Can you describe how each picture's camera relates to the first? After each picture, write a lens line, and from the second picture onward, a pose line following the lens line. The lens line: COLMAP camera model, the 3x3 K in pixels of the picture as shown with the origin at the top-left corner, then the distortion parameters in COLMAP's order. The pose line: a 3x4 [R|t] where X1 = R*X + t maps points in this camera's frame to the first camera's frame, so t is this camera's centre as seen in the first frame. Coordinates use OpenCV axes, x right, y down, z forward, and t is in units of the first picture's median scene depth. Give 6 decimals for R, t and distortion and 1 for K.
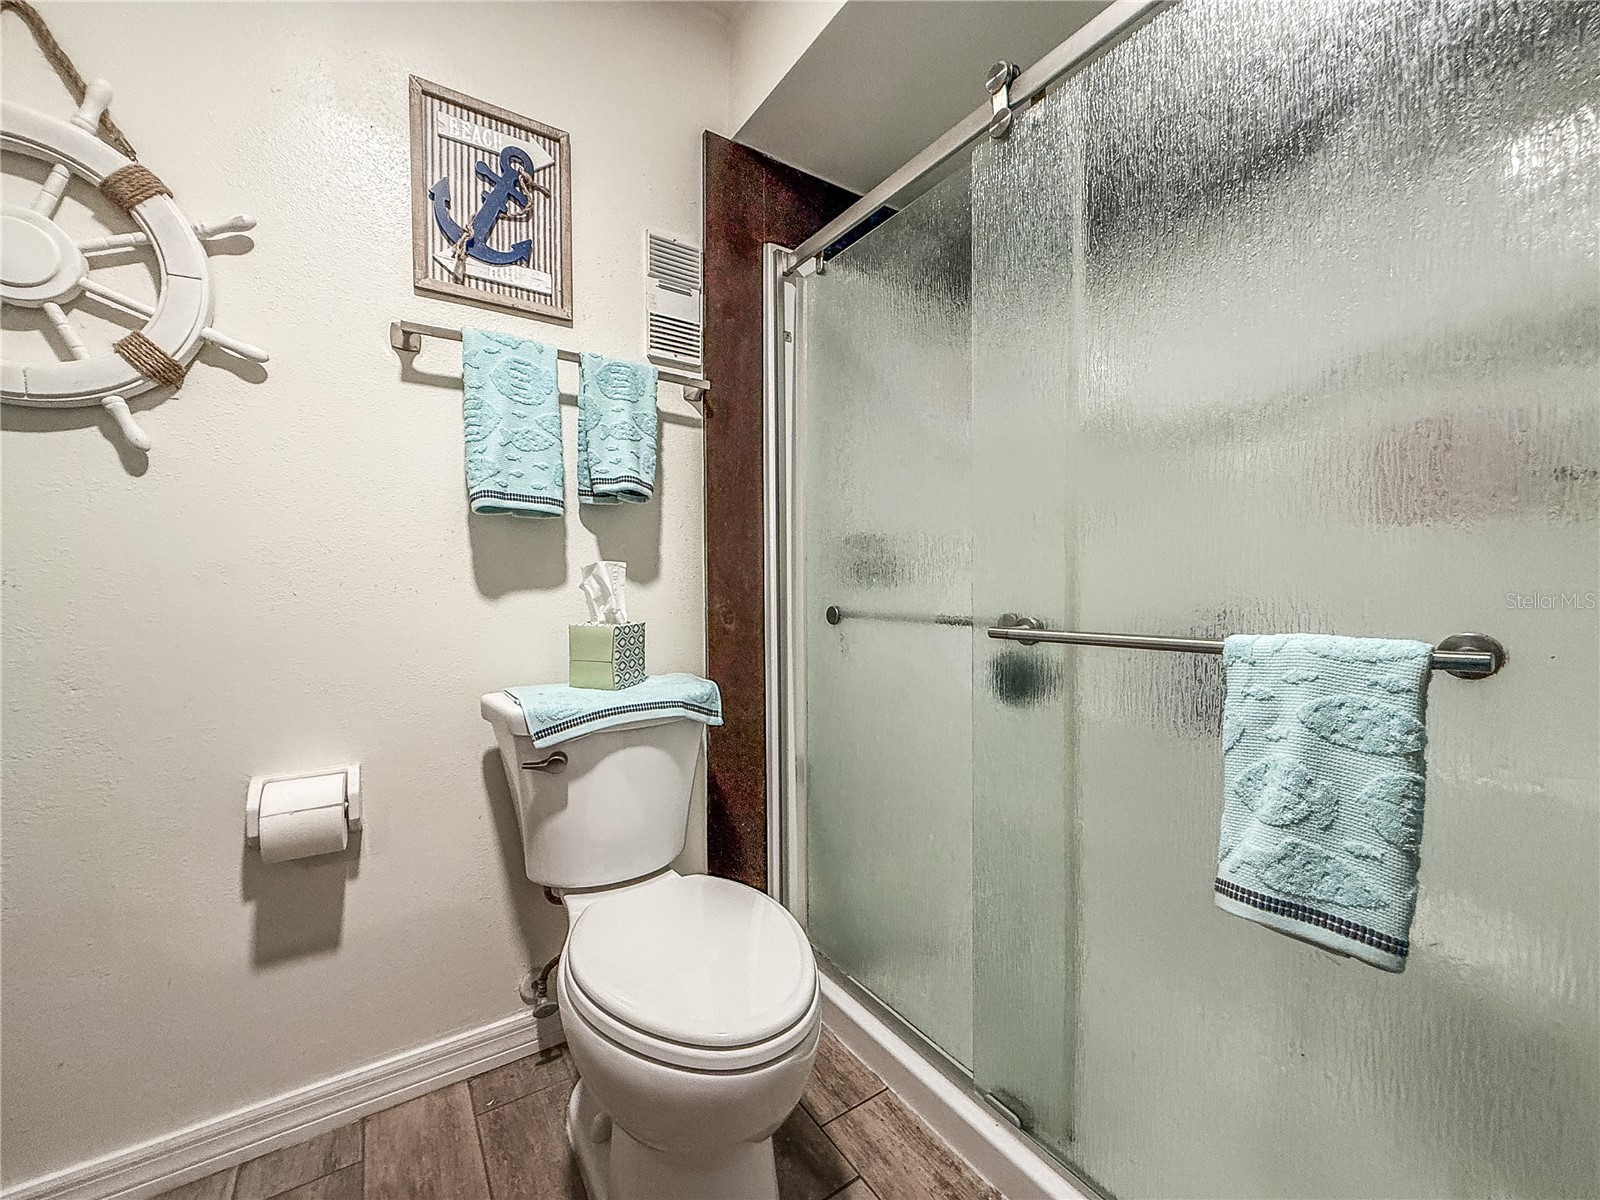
lens RADIAL K [[640.5, 0, 799.9], [0, 640.5, 599.2], [0, 0, 1]] dist [-0.000038, -0.000063]
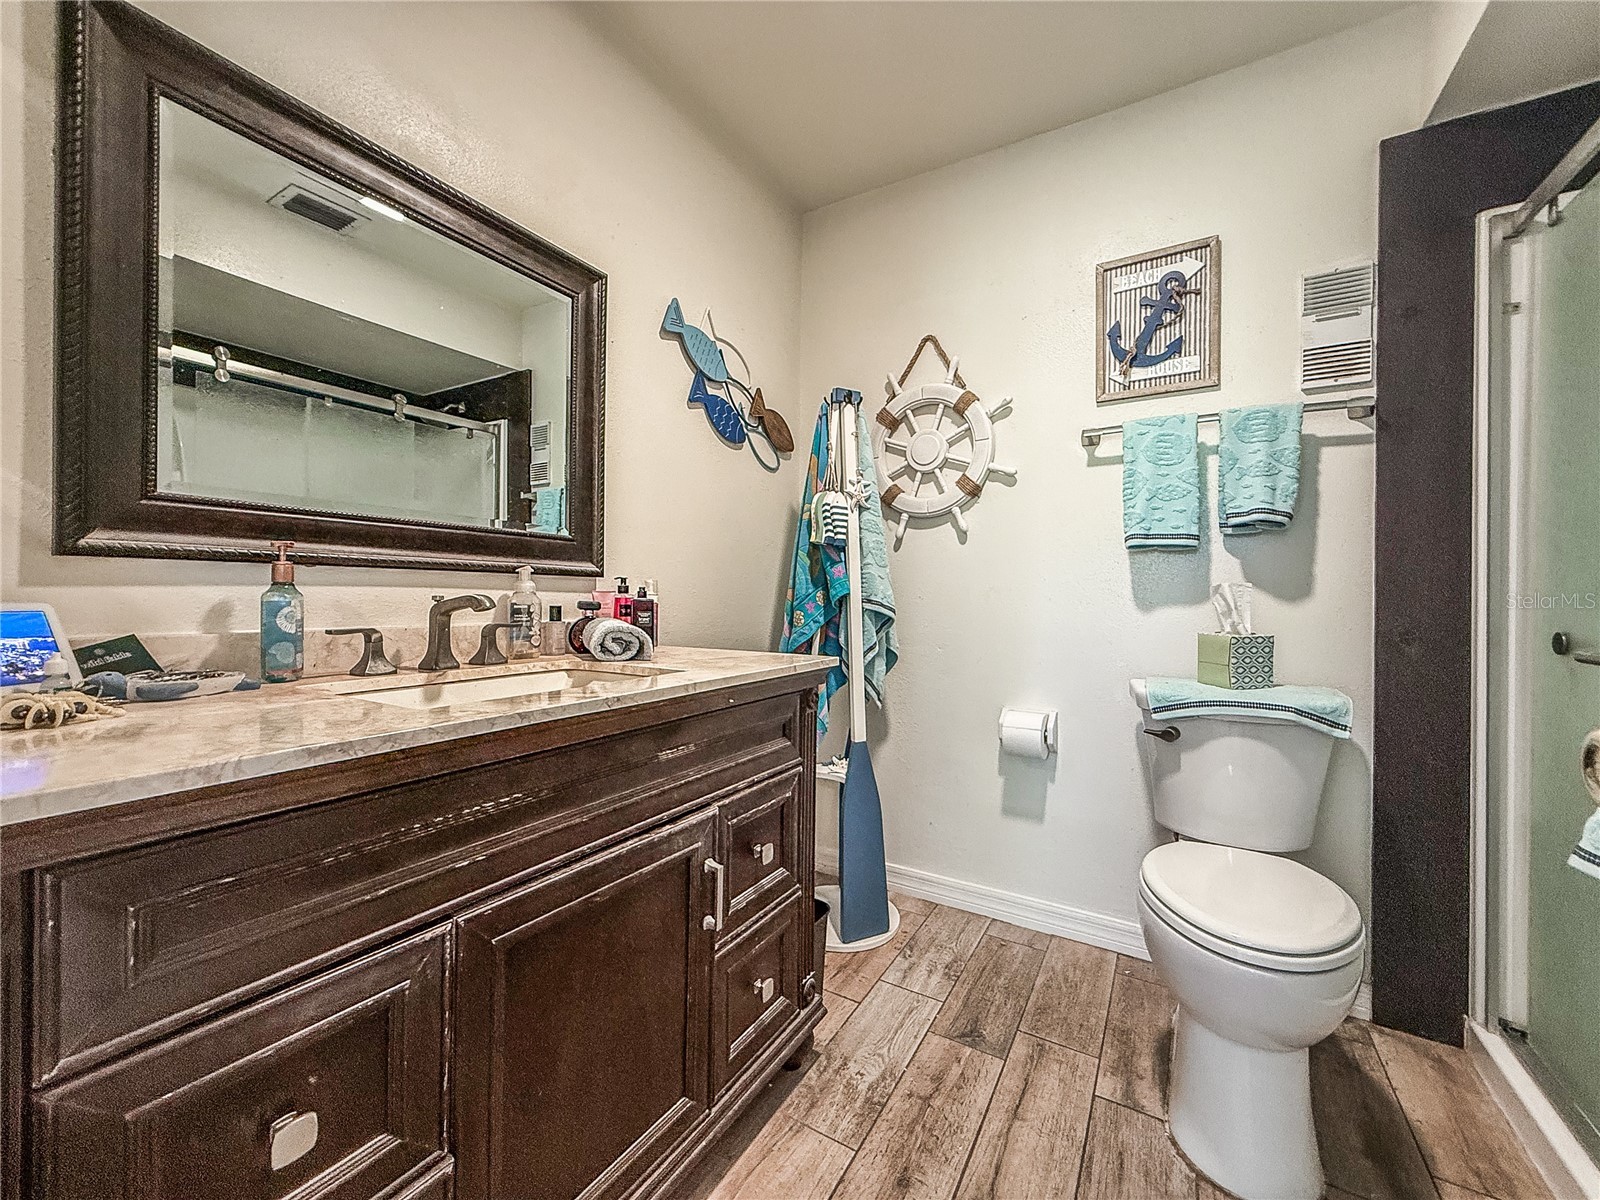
lens RADIAL K [[640.5, 0, 798.5], [0, 640.5, 598.1], [0, 0, 1]] dist [-0.000038, -0.000063]
pose [[0.433205, 0.009362, -0.901247, 0.431166], [-0.028604, 0.999585, -0.003365, -0.002113], [0.900841, 0.027237, 0.433293, -0.256235]]
